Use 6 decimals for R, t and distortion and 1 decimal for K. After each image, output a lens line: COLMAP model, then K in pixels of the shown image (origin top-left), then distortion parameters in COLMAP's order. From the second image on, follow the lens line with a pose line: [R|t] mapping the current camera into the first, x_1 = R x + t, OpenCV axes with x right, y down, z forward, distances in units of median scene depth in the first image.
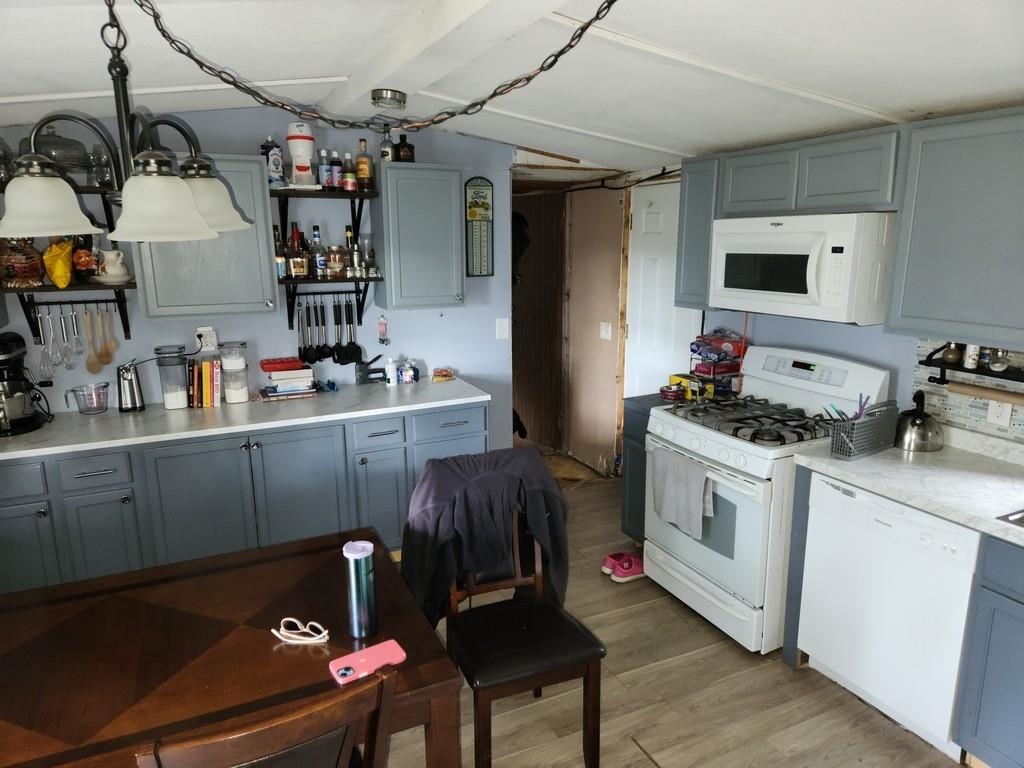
lens RADIAL K [[677.9, 0, 512.2], [0, 677.9, 384.6], [0, 0, 1]] dist [0.027846, -0.002361]
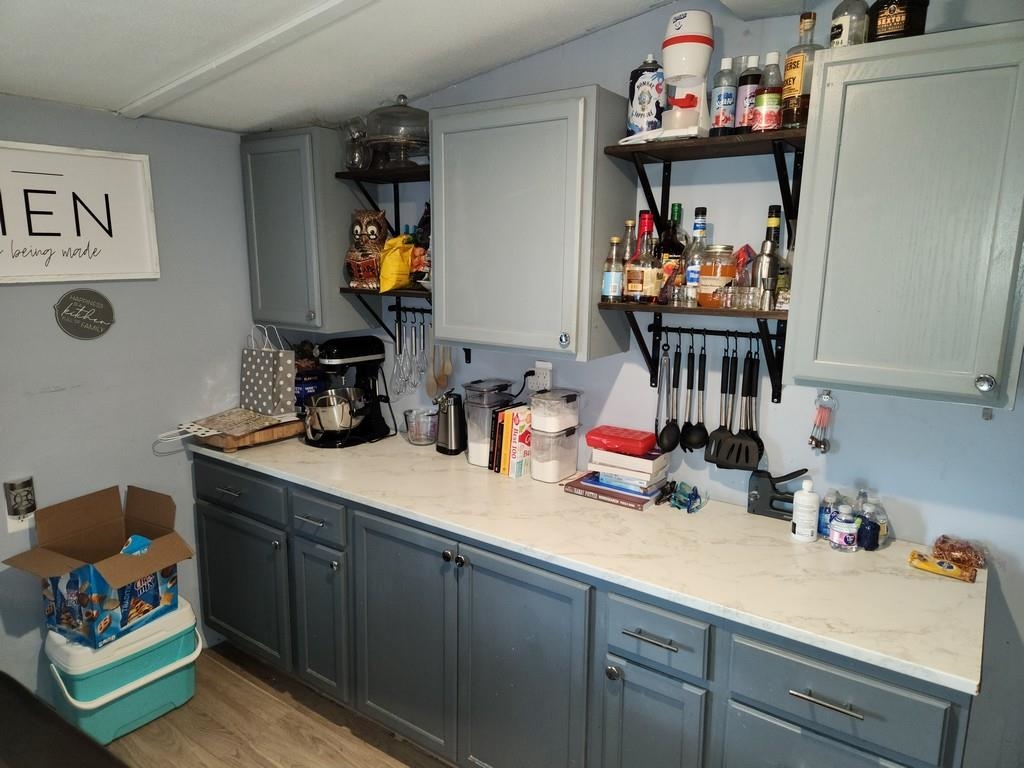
lens RADIAL K [[677.9, 0, 510.7], [0, 677.9, 382.0], [0, 0, 1]] dist [0.027846, -0.002361]
pose [[0.486415, 0.175443, -0.855932, 0.117819], [-0.204213, 0.975328, 0.083864, -0.109127], [0.849528, 0.134000, 0.510242, 0.594357]]
